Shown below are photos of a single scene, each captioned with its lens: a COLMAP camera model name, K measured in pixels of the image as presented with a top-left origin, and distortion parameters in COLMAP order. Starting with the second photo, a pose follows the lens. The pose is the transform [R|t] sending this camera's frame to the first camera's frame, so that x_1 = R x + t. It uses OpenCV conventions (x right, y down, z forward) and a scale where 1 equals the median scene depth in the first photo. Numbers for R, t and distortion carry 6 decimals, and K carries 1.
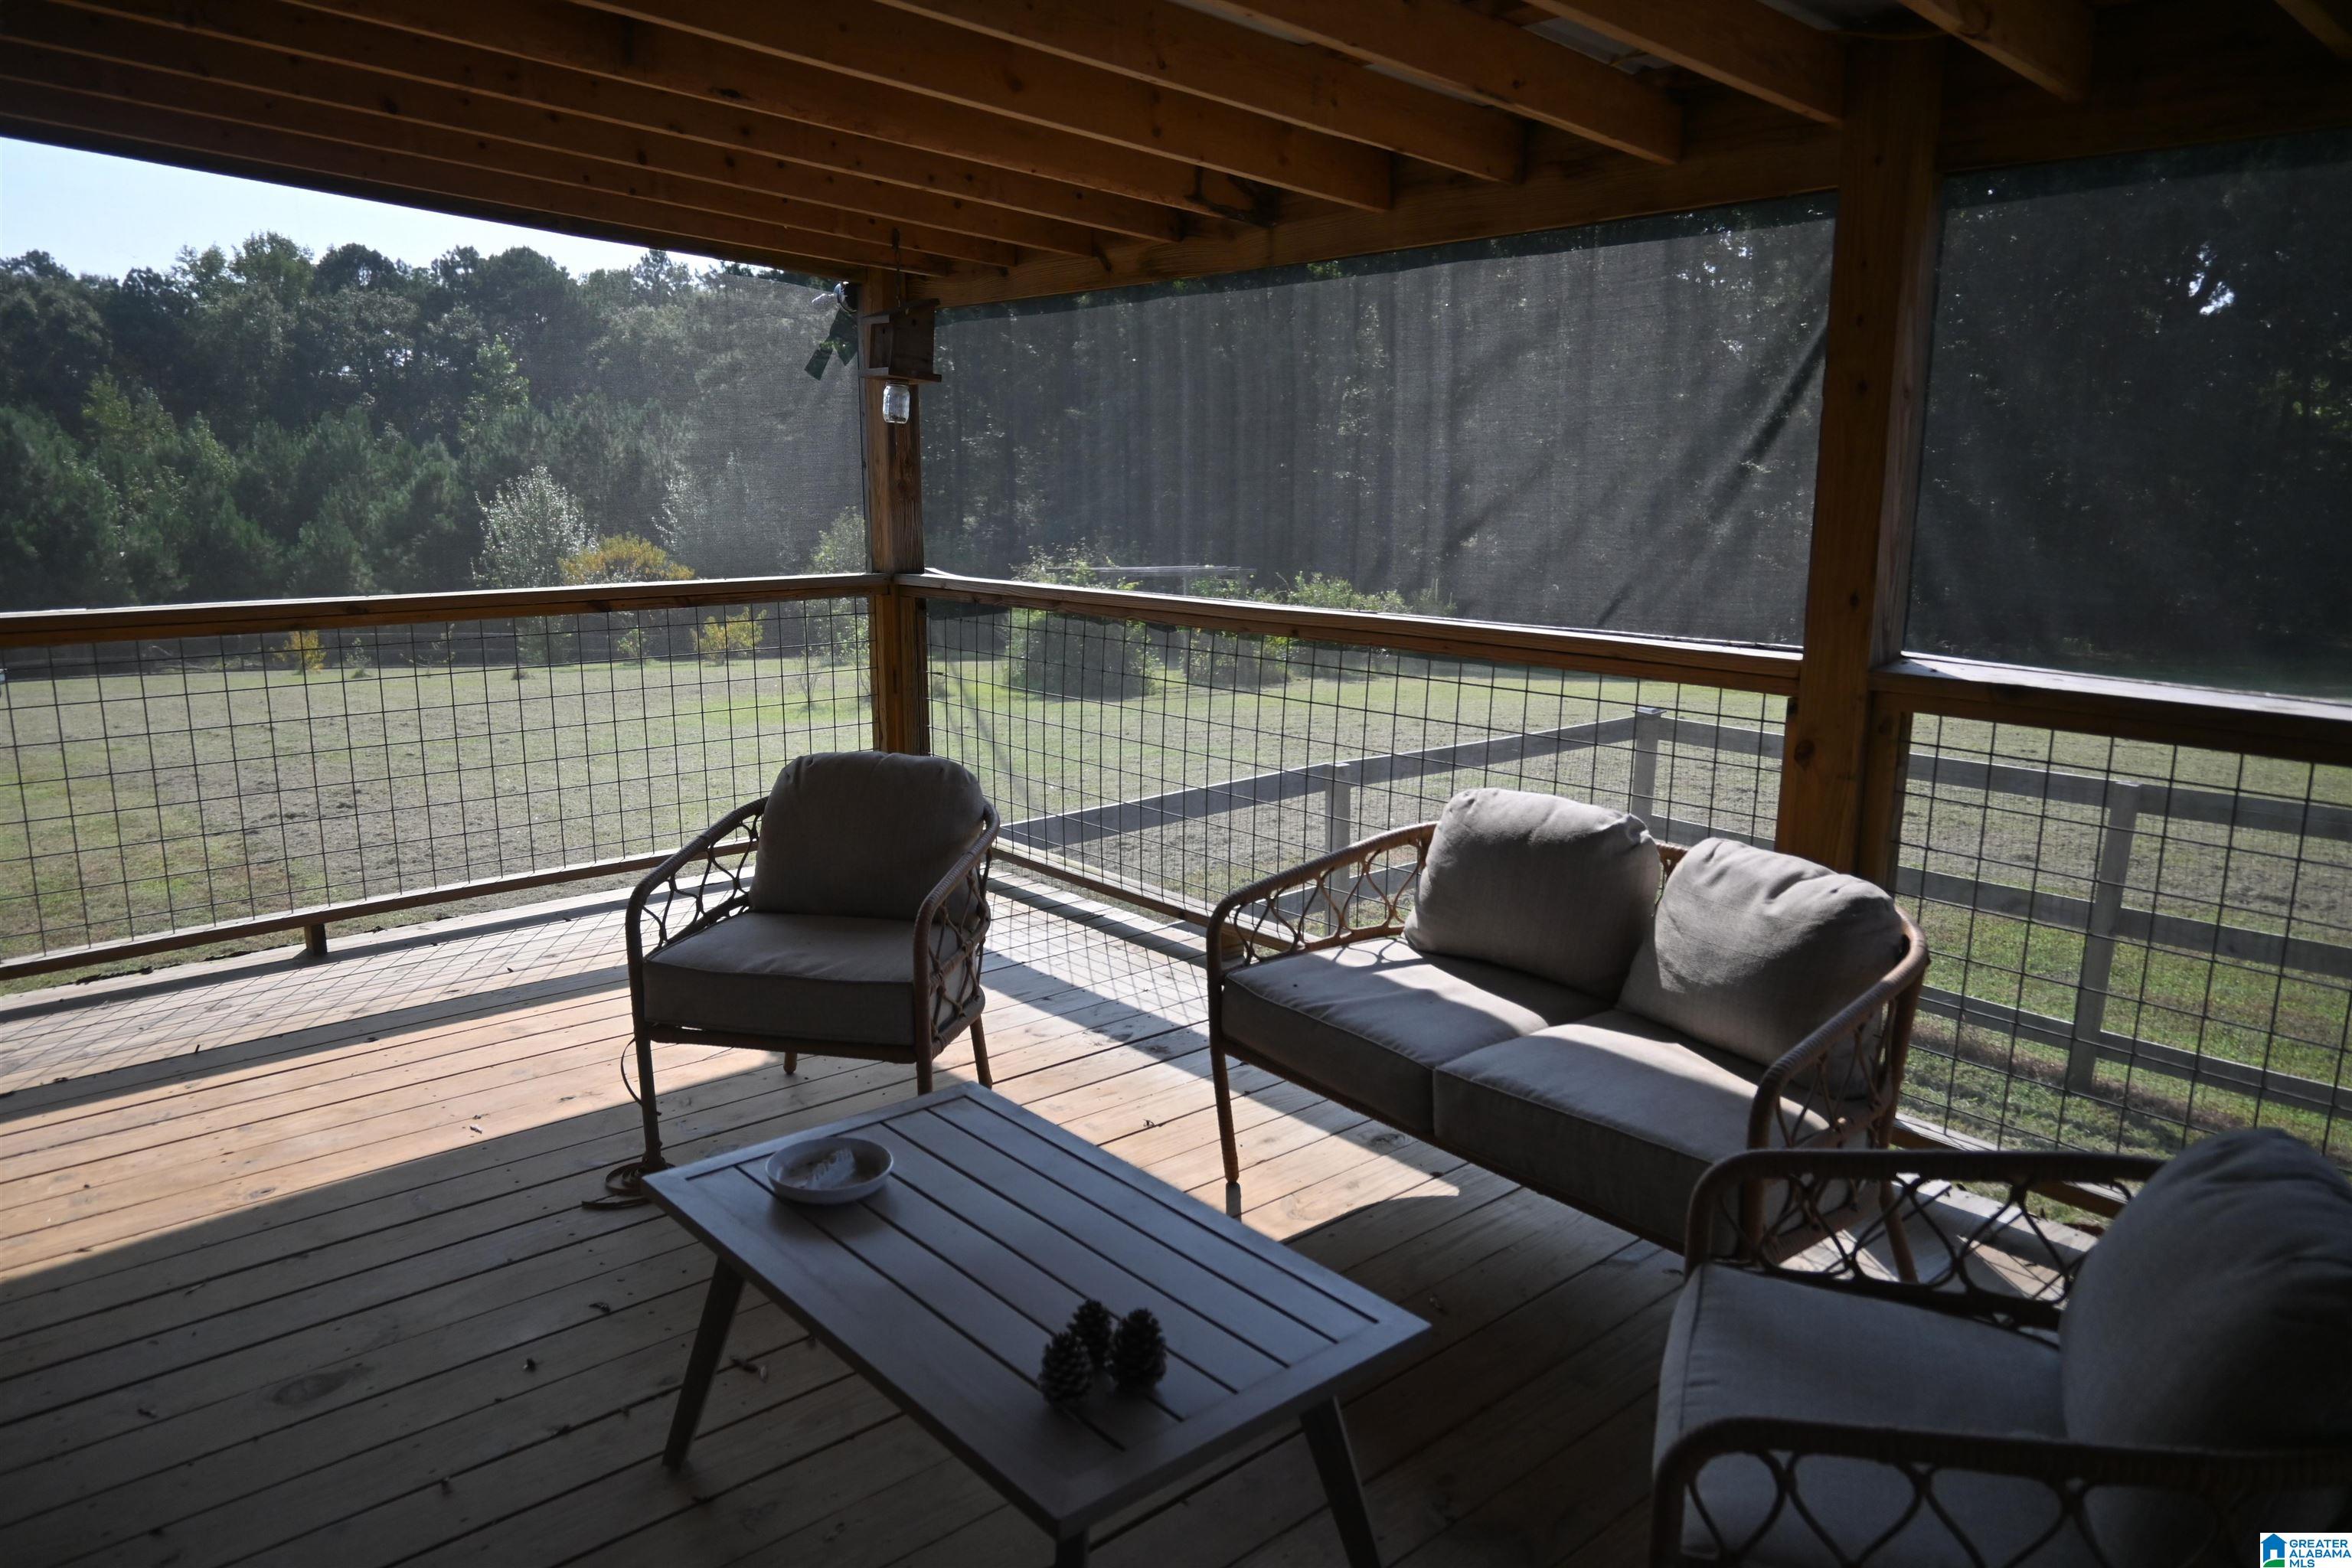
lens RADIAL K [[1594.7, 0, 1176.0], [0, 1594.7, 784.0], [0, 0, 1]] dist [-0.007510, 0.002534]
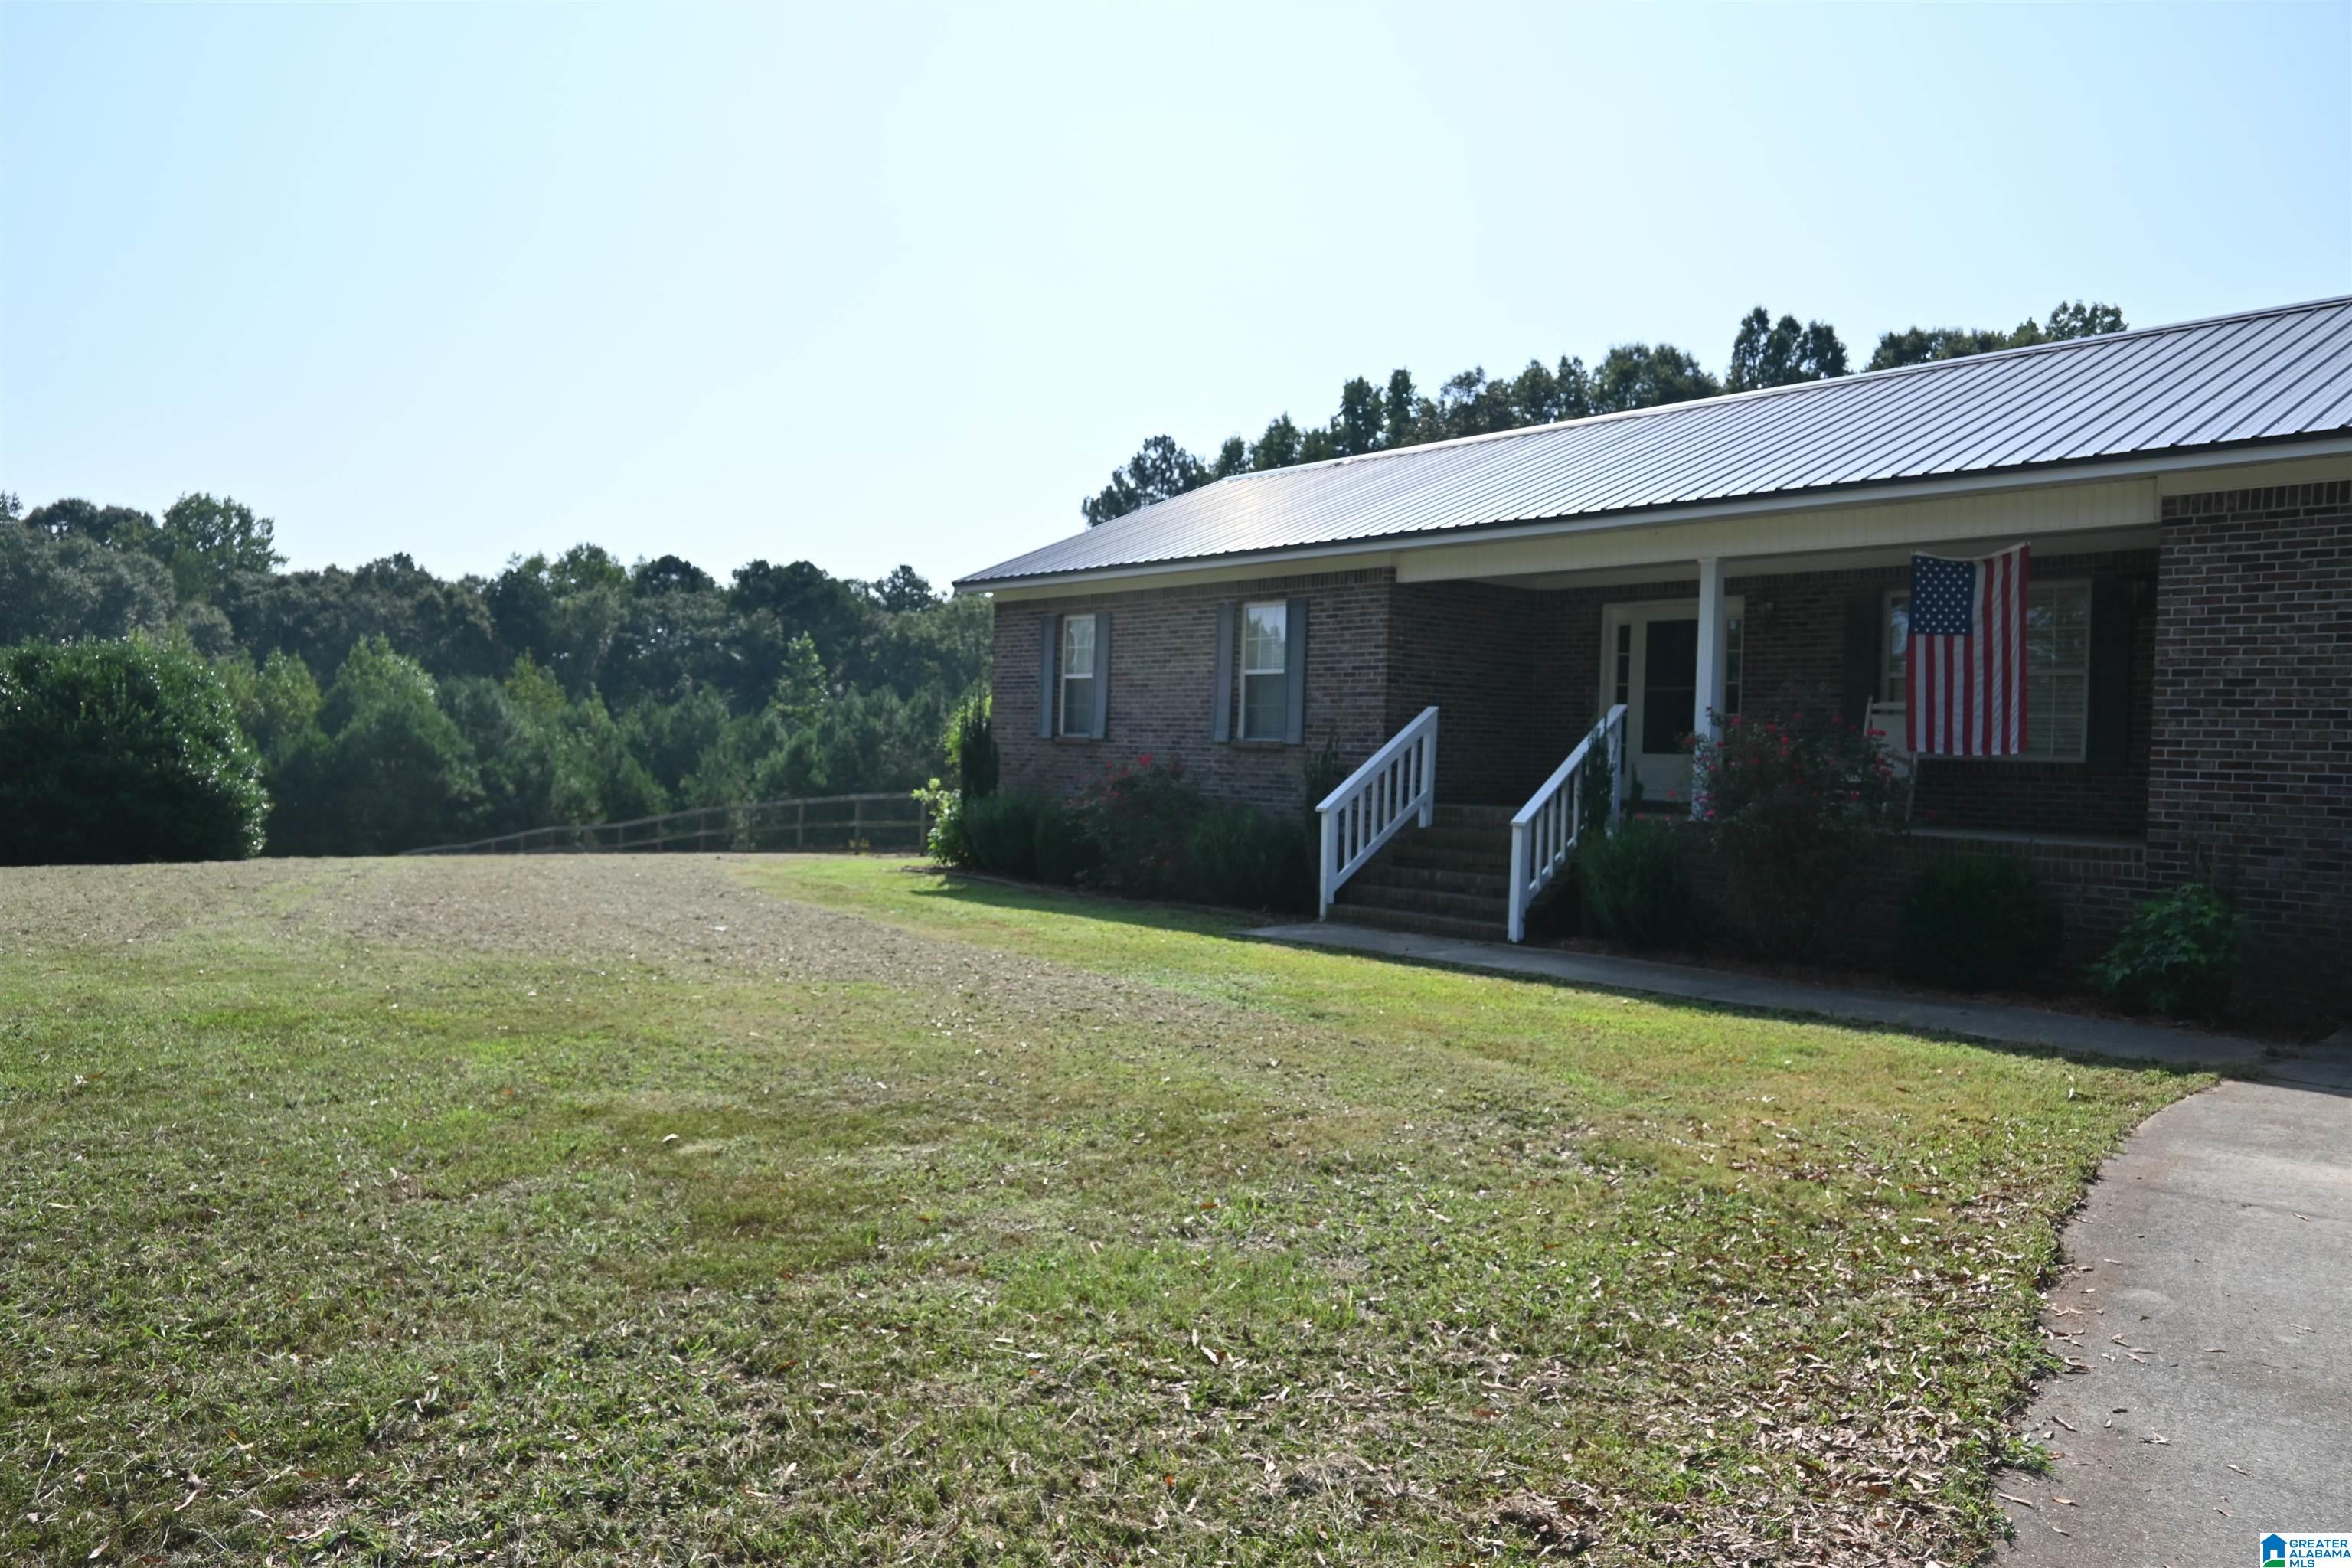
lens RADIAL K [[1594.7, 0, 1176.0], [0, 1594.7, 784.0], [0, 0, 1]] dist [-0.007510, 0.002534]
pose [[0.999601, 0.027950, -0.004069, -0.148865], [-0.028223, 0.982779, -0.182617, 0.055454], [-0.001105, 0.182659, 0.983176, -0.209118]]
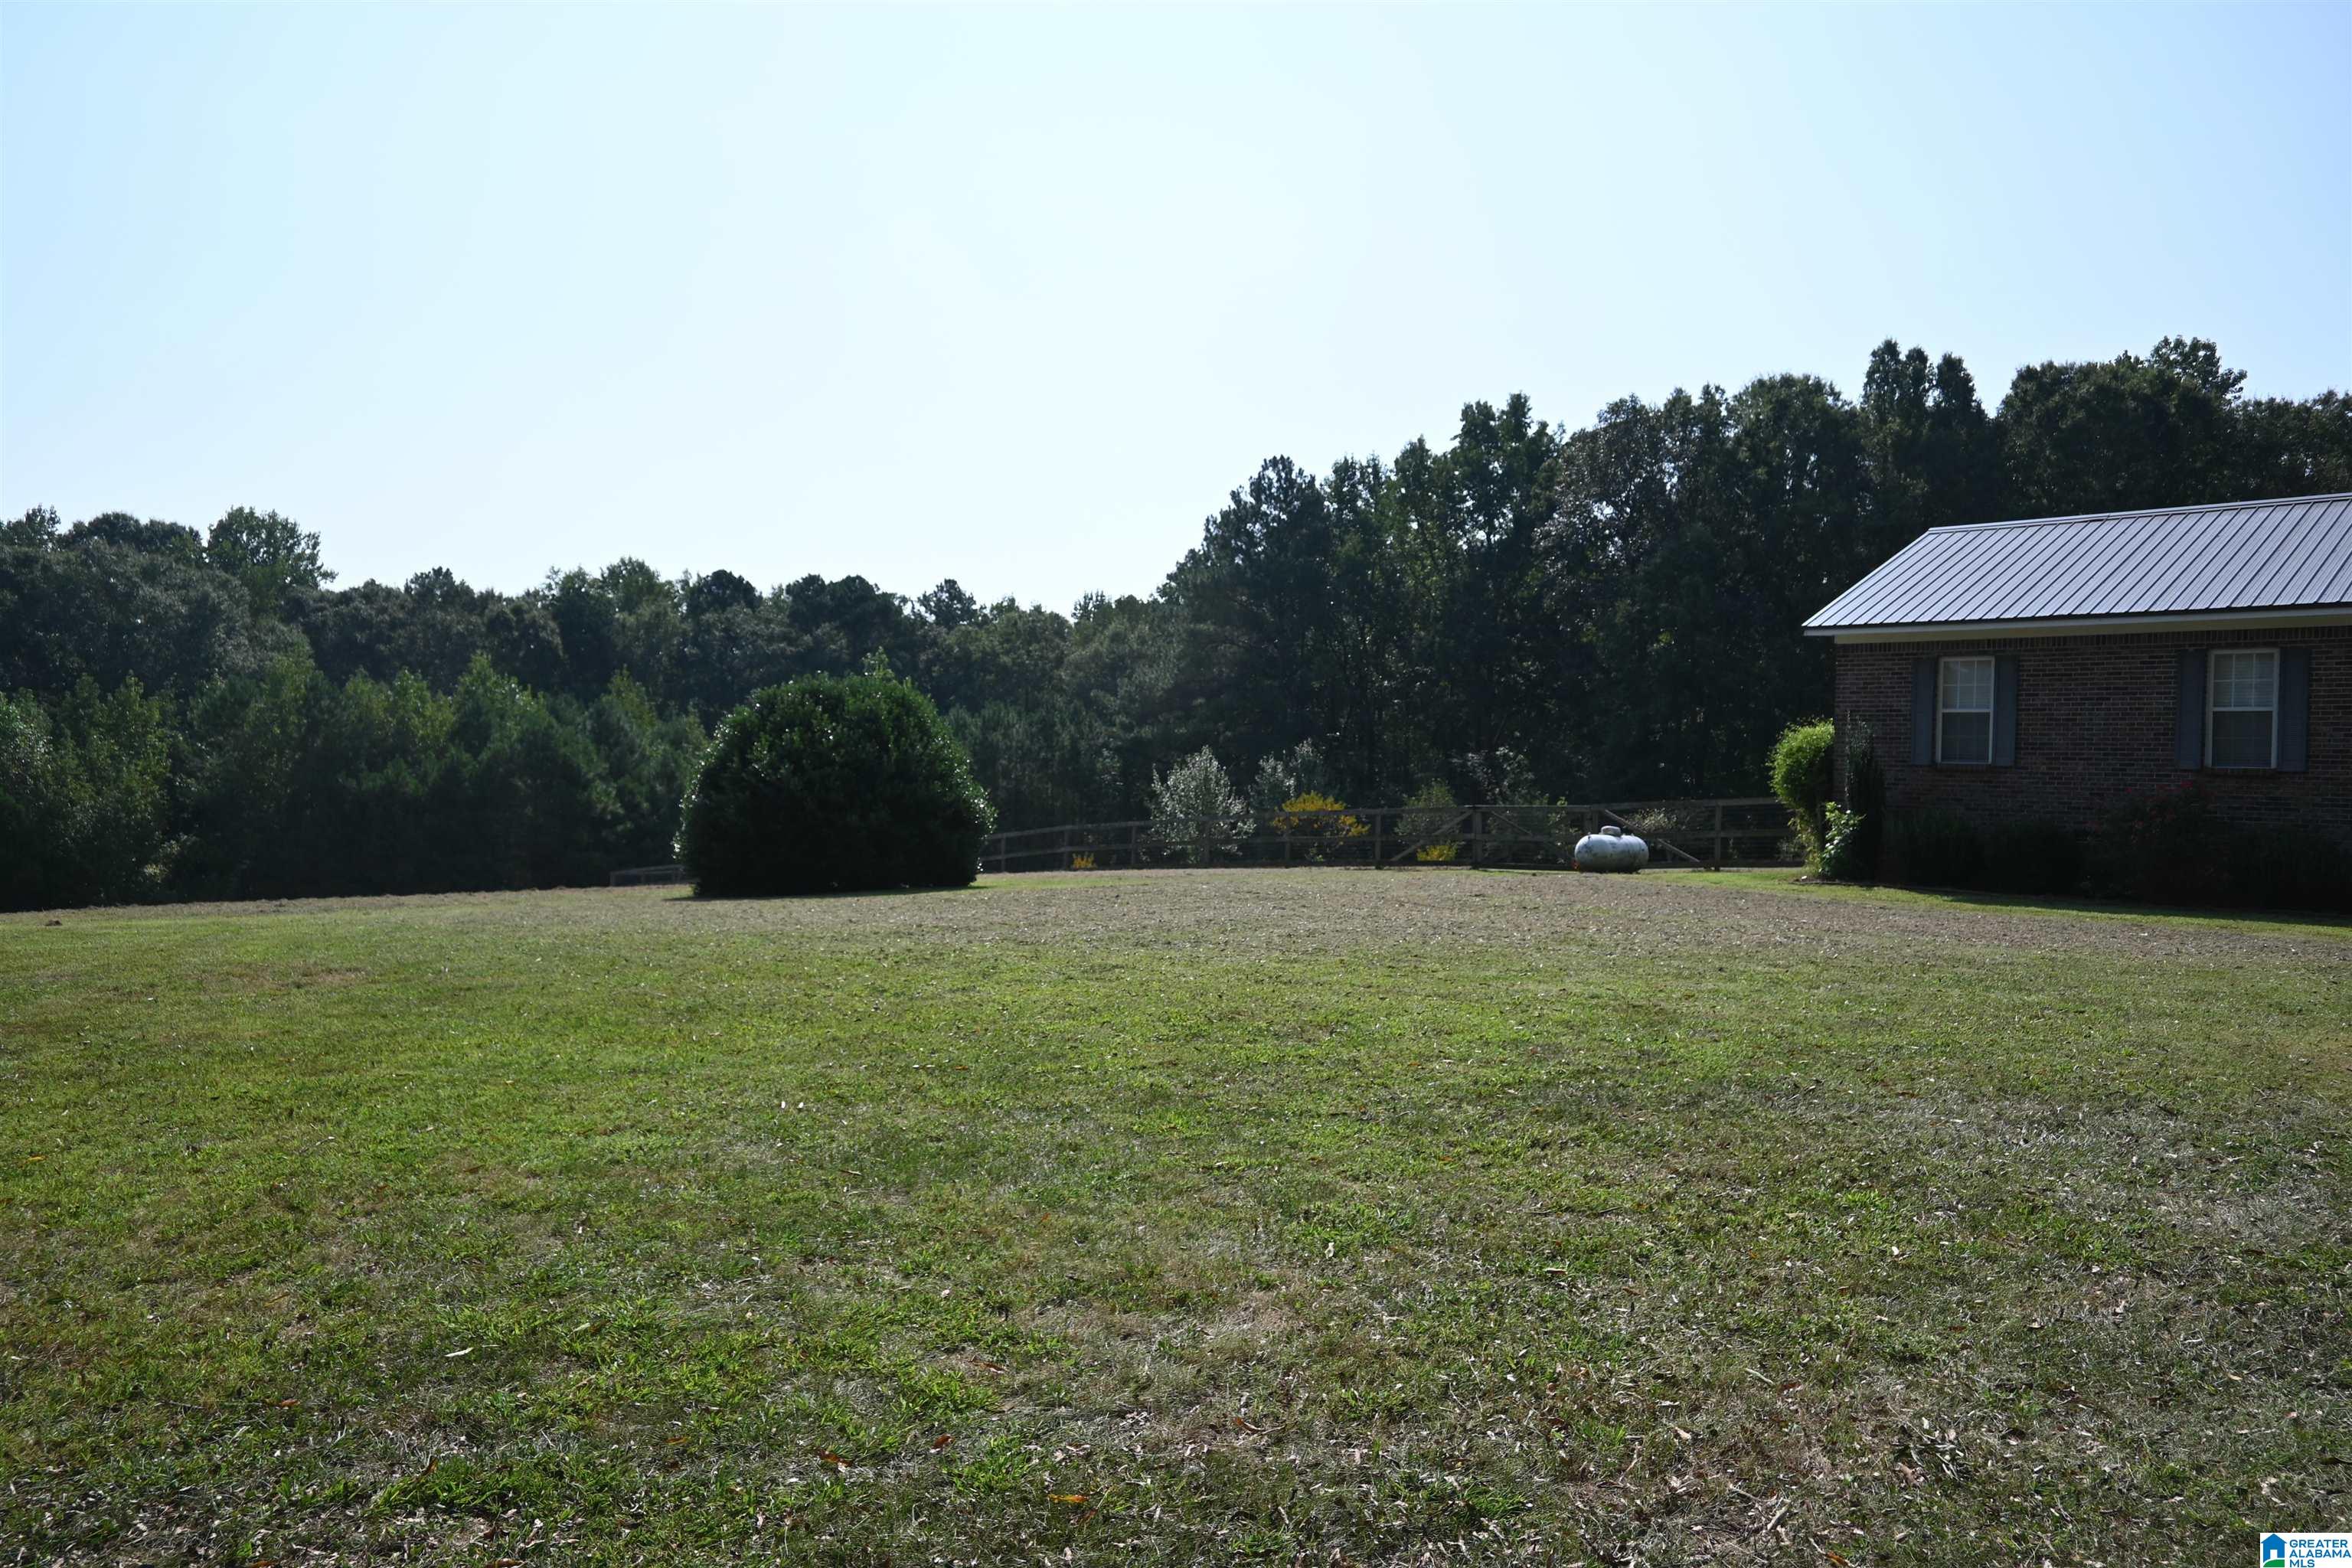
lens RADIAL K [[1587.5, 0, 1170.3], [0, 1587.5, 803.7], [0, 0, 1]] dist [0.003782, -0.004997]
pose [[0.997760, 0.016837, 0.064735, -0.311915], [-0.005209, 0.984422, -0.175747, 0.060213], [-0.066685, 0.175016, 0.982305, -0.231148]]
